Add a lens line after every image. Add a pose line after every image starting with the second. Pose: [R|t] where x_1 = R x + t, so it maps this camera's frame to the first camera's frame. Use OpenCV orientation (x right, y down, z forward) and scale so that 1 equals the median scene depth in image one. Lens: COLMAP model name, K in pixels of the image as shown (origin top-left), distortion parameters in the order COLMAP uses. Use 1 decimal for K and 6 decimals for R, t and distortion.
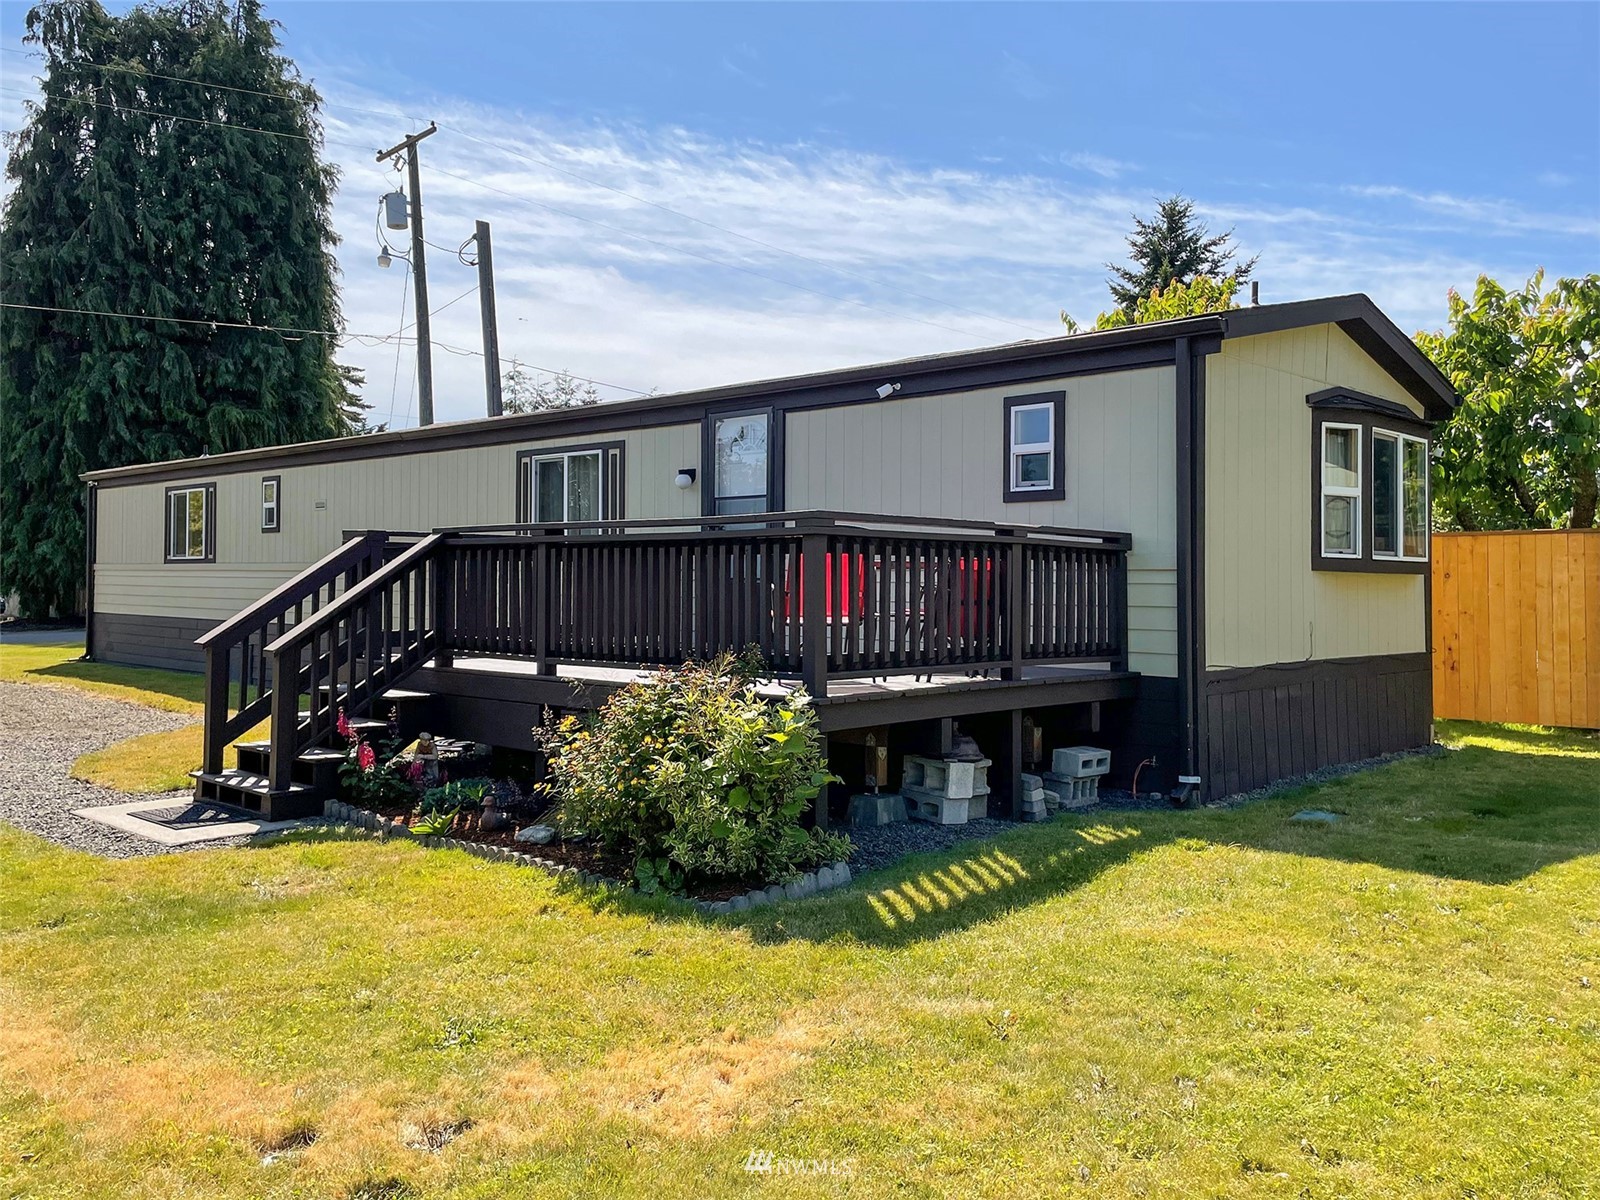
lens RADIAL K [[1365.6, 0, 806.5], [0, 1365.6, 587.9], [0, 0, 1]] dist [0.103399, -0.065287]
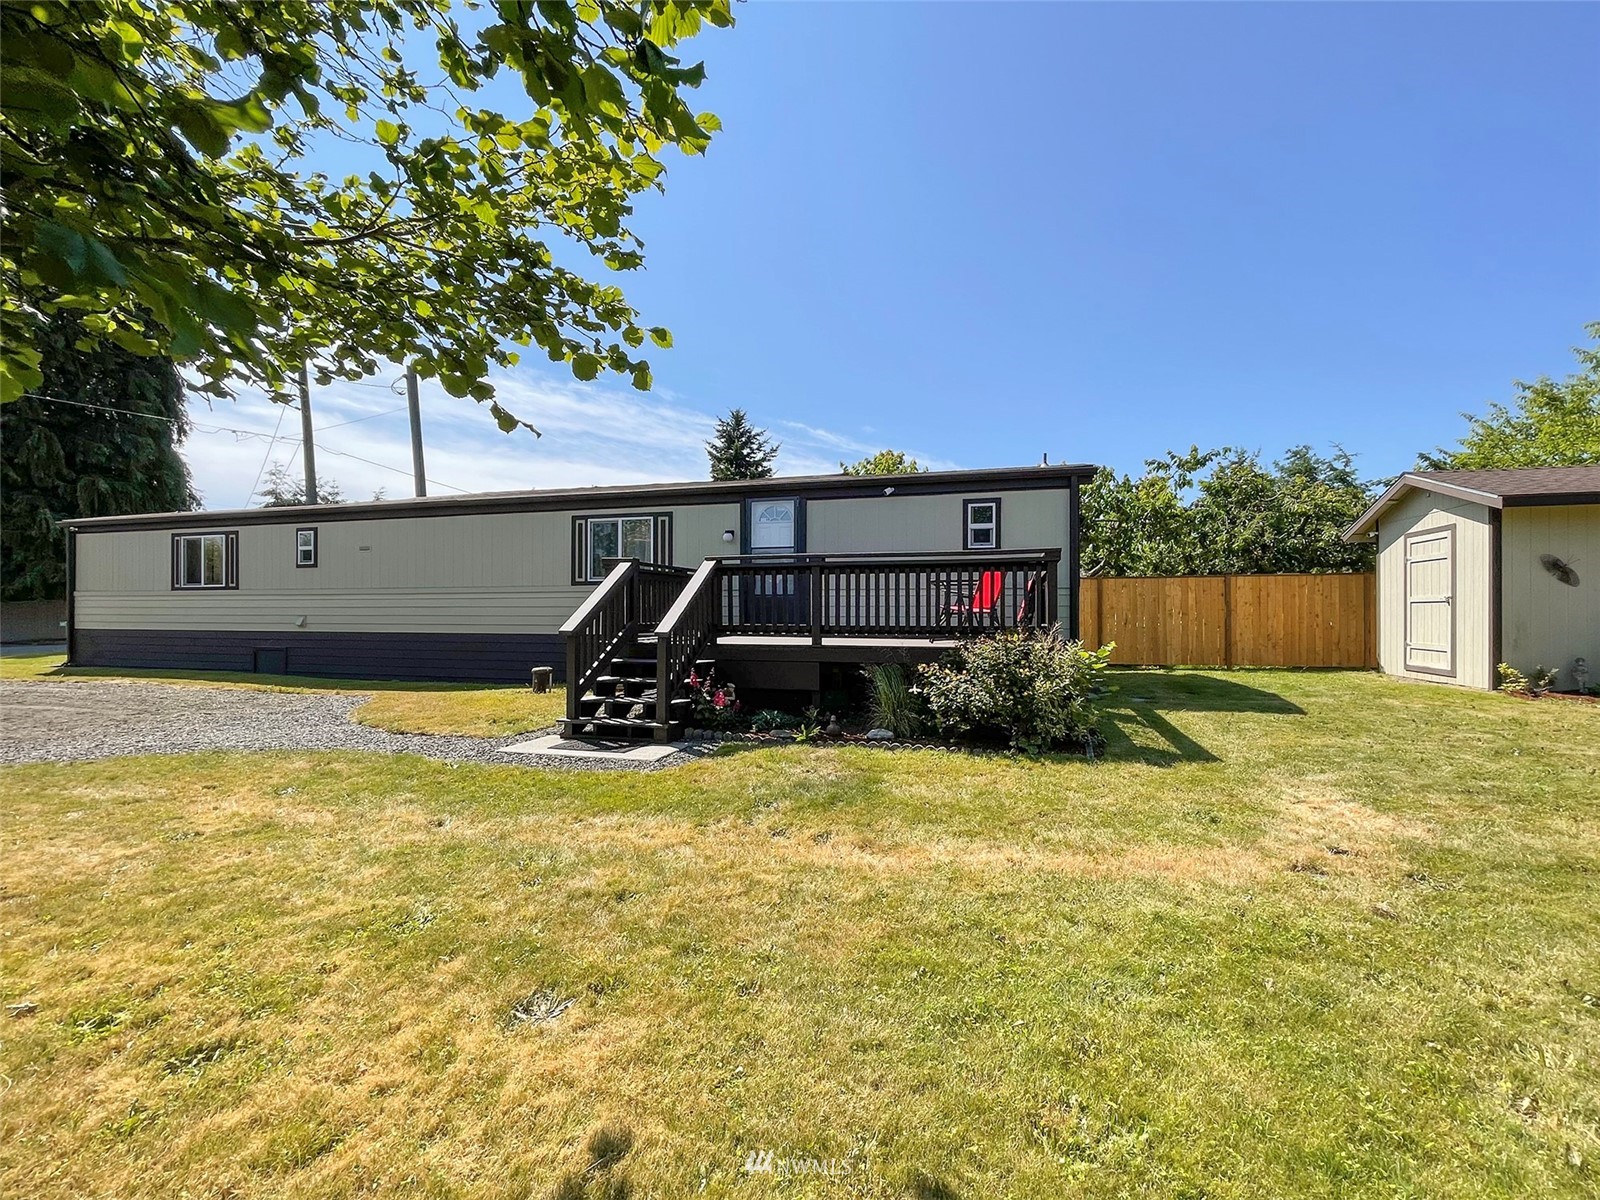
lens RADIAL K [[693.7, 0, 813.9], [0, 693.7, 607.8], [0, 0, 1]] dist [0.003577, -0.000286]
pose [[0.877489, -0.006461, 0.479554, -0.376037], [0.008114, 0.999966, -0.001374, 0.008808], [-0.479529, 0.005097, 0.877511, 0.193520]]
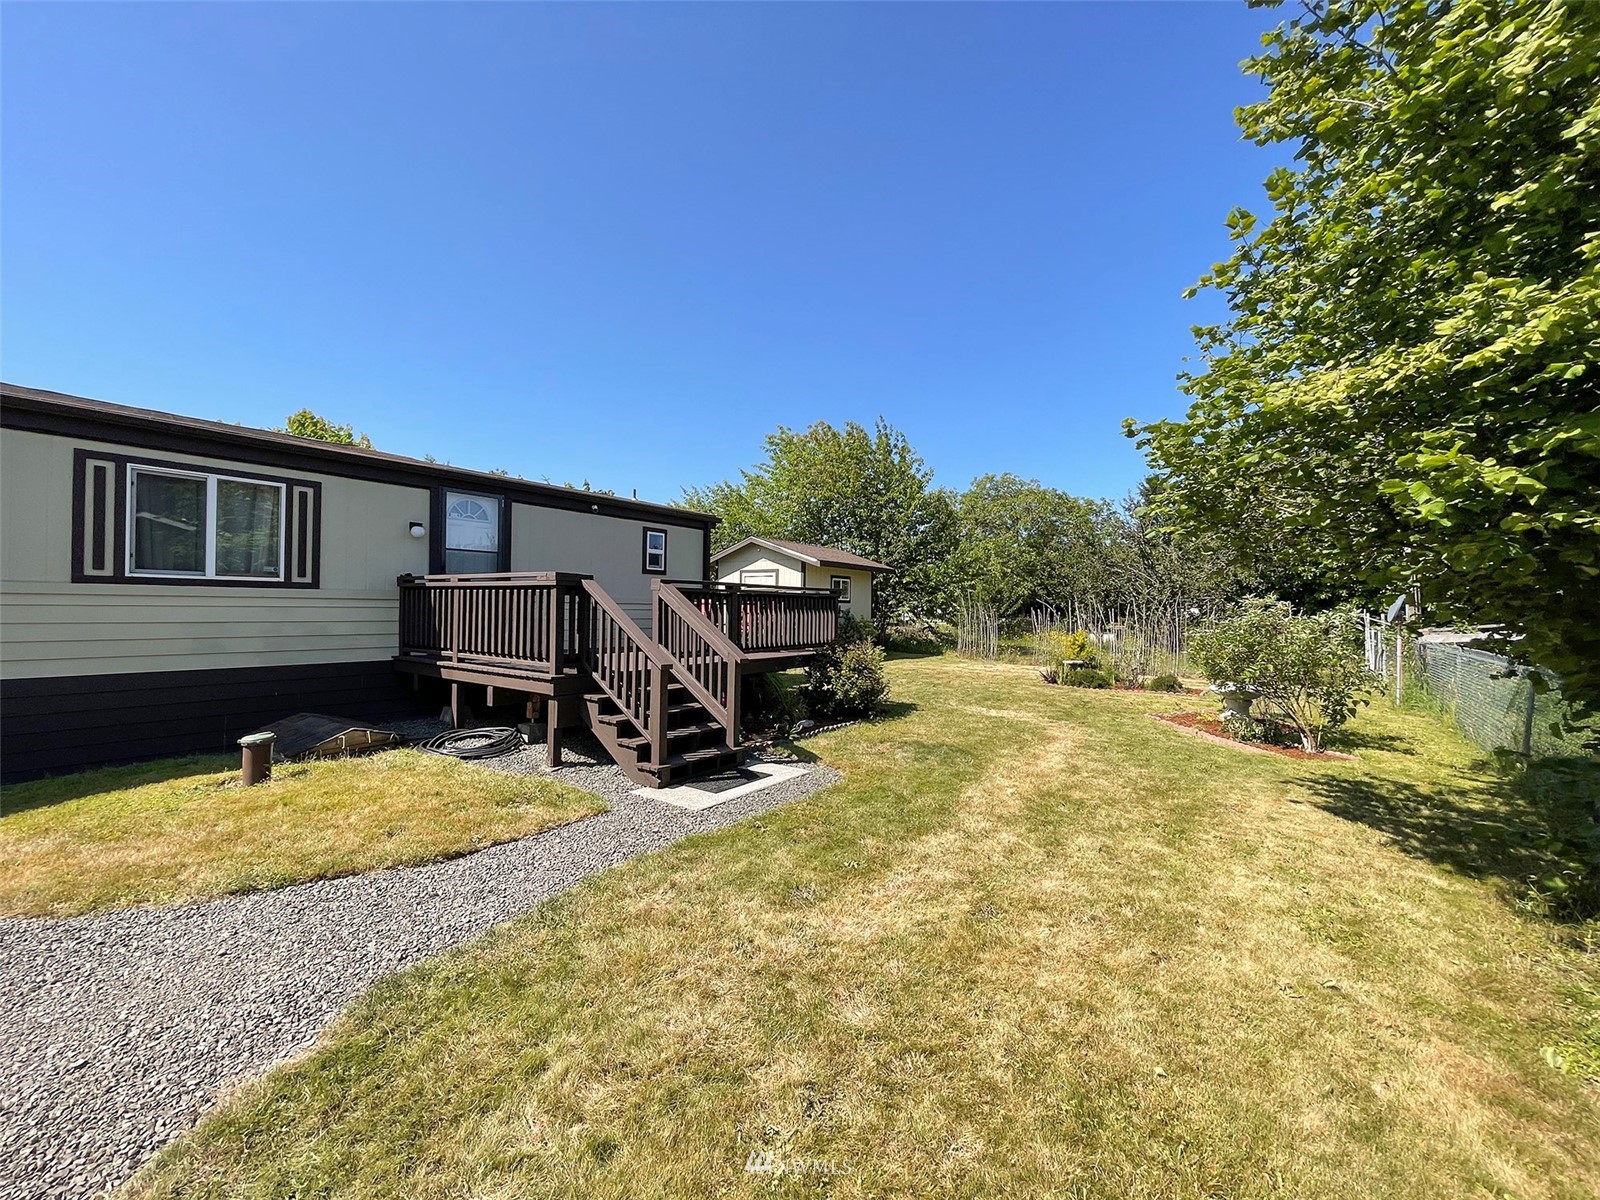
lens RADIAL K [[667.0, 0, 811.1], [0, 667.0, 603.7], [0, 0, 1]] dist [0.004308, -0.000964]
pose [[-0.149269, 0.008301, 0.988762, -0.728981], [0.000971, 0.999966, -0.008249, -0.002939], [-0.988796, -0.000271, -0.149271, 0.672487]]
